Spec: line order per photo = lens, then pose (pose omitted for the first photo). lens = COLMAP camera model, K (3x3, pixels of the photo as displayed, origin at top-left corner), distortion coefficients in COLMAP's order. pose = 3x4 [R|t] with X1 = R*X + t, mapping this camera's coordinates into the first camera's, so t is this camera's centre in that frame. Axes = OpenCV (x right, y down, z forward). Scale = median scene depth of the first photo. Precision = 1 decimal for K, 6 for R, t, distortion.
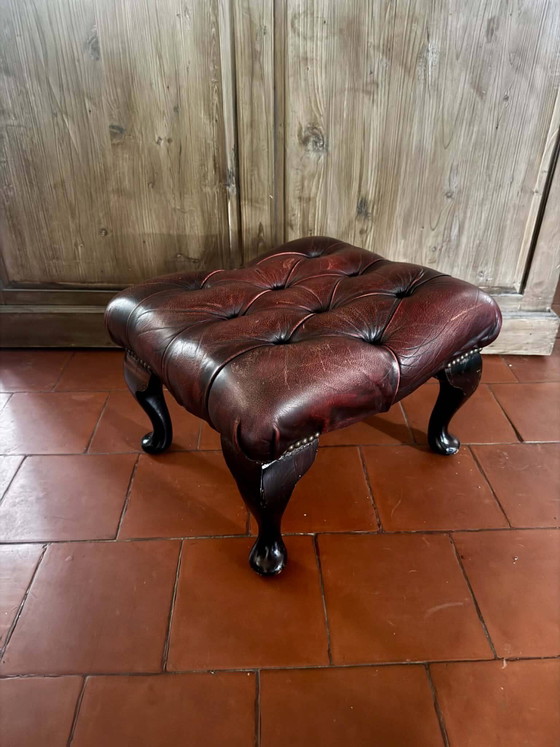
lens RADIAL K [[542.2, 0, 280.2], [0, 542.2, 369.8], [0, 0, 1]] dist [-0.032127, -0.000052]
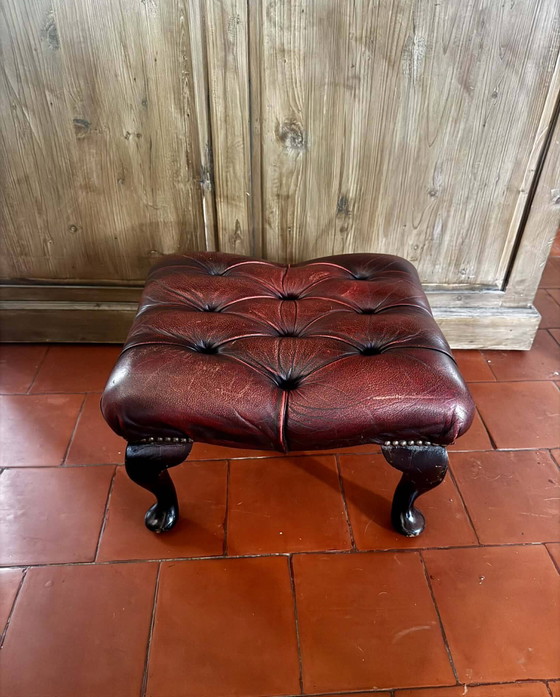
lens RADIAL K [[542.9, 0, 282.6], [0, 542.9, 369.5], [0, 0, 1]] dist [-0.025029, -0.007876]
pose [[0.999620, -0.003800, 0.027308, 0.018769], [0.000795, 0.994018, 0.109214, -0.124471], [-0.027559, -0.109150, 0.993643, 0.012742]]
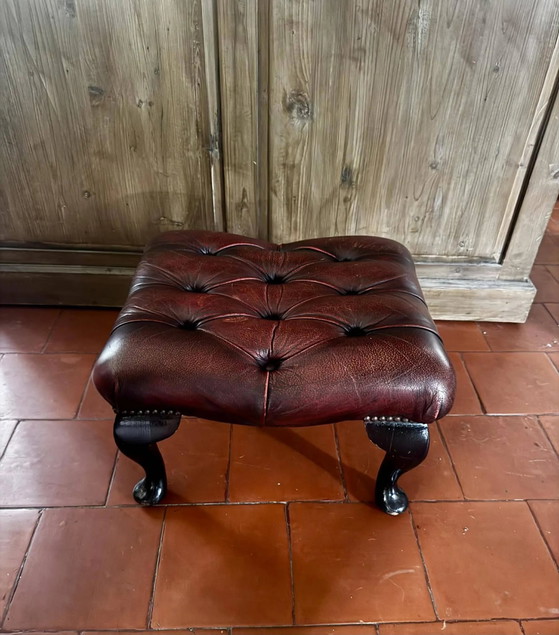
lens RADIAL K [[541.6, 0, 281.4], [0, 541.6, 371.2], [0, 0, 1]] dist [-0.032997, 0.000756]
pose [[0.999717, 0.017795, 0.015762, 0.024850], [-0.019981, 0.988236, 0.151628, -0.101172], [-0.012879, -0.151900, 0.988312, -0.036756]]
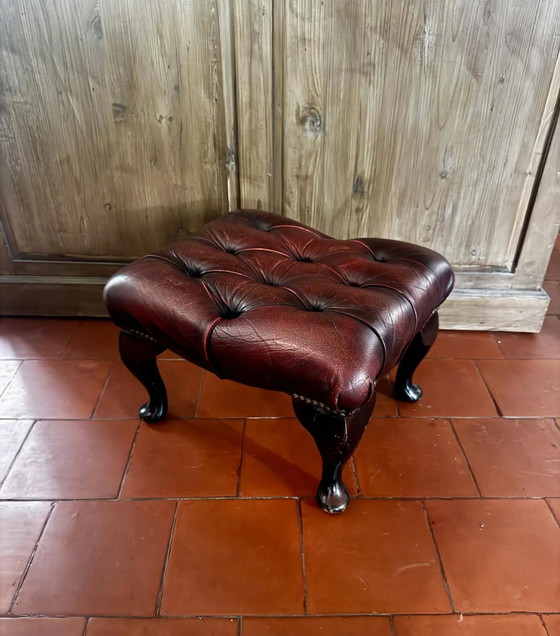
lens RADIAL K [[542.4, 0, 280.3], [0, 542.4, 371.0], [0, 0, 1]] dist [-0.032997, 0.000756]
pose [[0.999612, 0.019607, -0.019784, 0.034051], [-0.018124, 0.997198, 0.072573, -0.024333], [0.021151, -0.072186, 0.997167, -0.055576]]
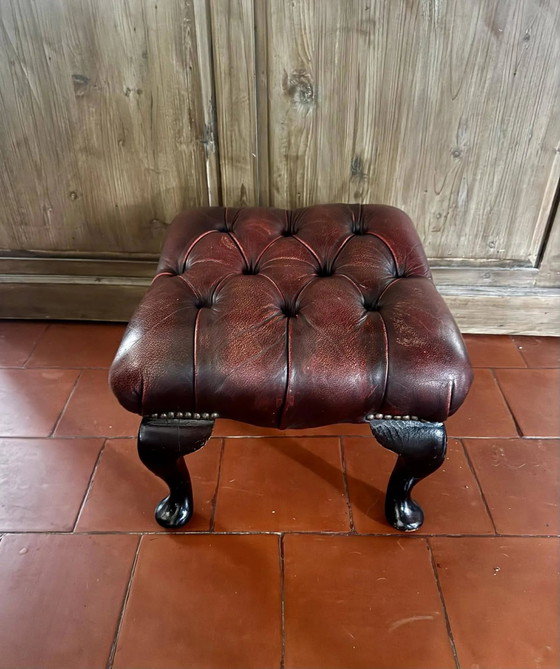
lens RADIAL K [[567.0, 0, 268.2], [0, 567.0, 387.7], [0, 0, 1]] dist [-0.043014, 0.014392]
pose [[0.998261, 0.021741, -0.054786, 0.070578], [-0.016044, 0.994617, 0.102373, -0.037329], [0.056716, -0.101316, 0.993236, 0.042624]]
